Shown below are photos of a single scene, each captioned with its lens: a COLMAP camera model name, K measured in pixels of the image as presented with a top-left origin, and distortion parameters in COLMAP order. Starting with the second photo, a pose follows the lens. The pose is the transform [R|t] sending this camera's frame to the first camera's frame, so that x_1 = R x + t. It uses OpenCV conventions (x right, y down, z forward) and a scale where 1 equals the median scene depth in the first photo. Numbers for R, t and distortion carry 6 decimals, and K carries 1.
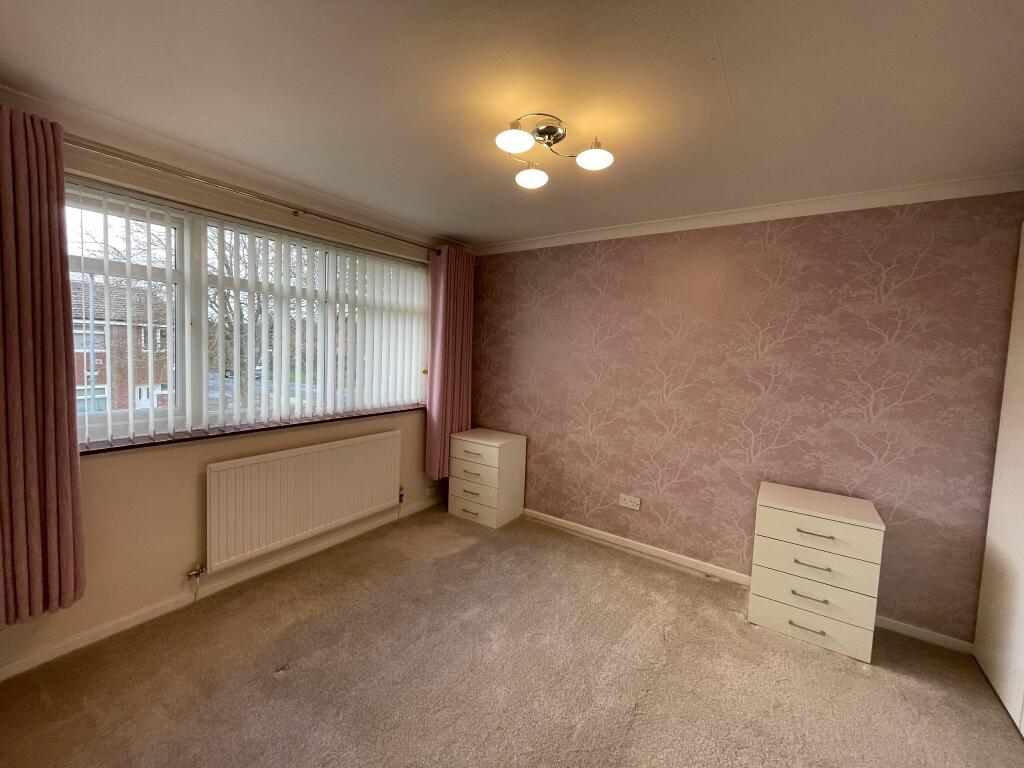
lens RADIAL K [[415.1, 0, 512.2], [0, 415.1, 380.8], [0, 0, 1]] dist [-0.004802, 0.000299]
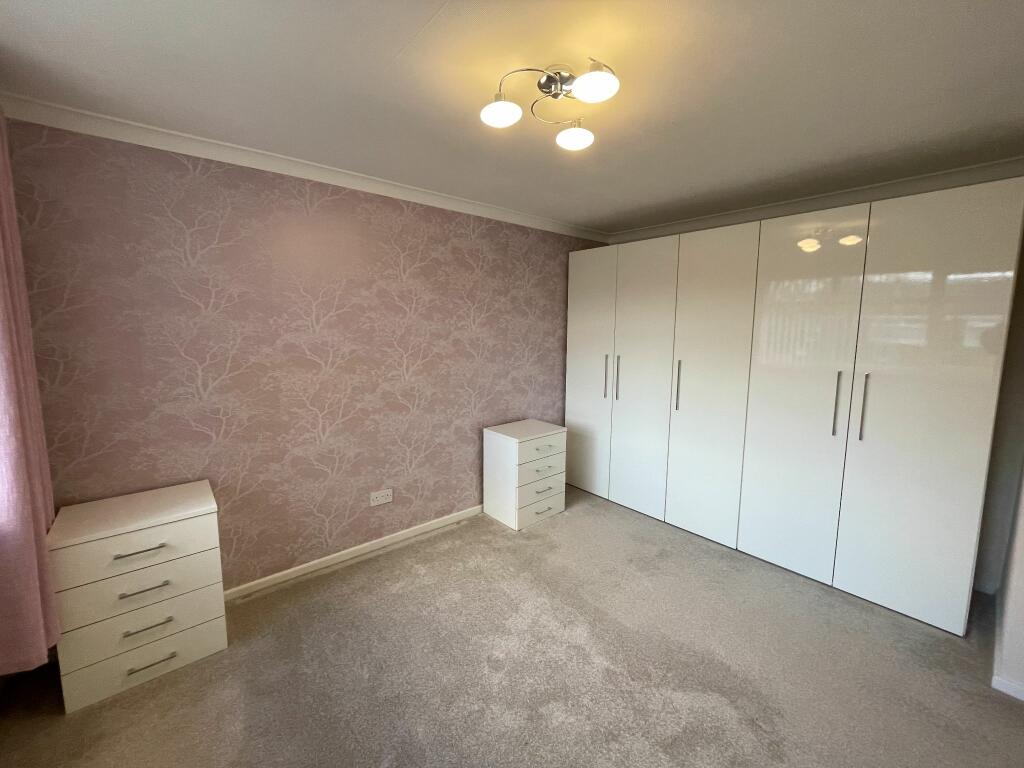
lens RADIAL K [[415.1, 0, 512.1], [0, 415.1, 377.5], [0, 0, 1]] dist [-0.004802, 0.000299]
pose [[0.254486, -0.161137, 0.953557, -0.473384], [0.080134, 0.986143, 0.145258, -0.073856], [-0.963751, 0.039447, 0.263872, 0.494217]]
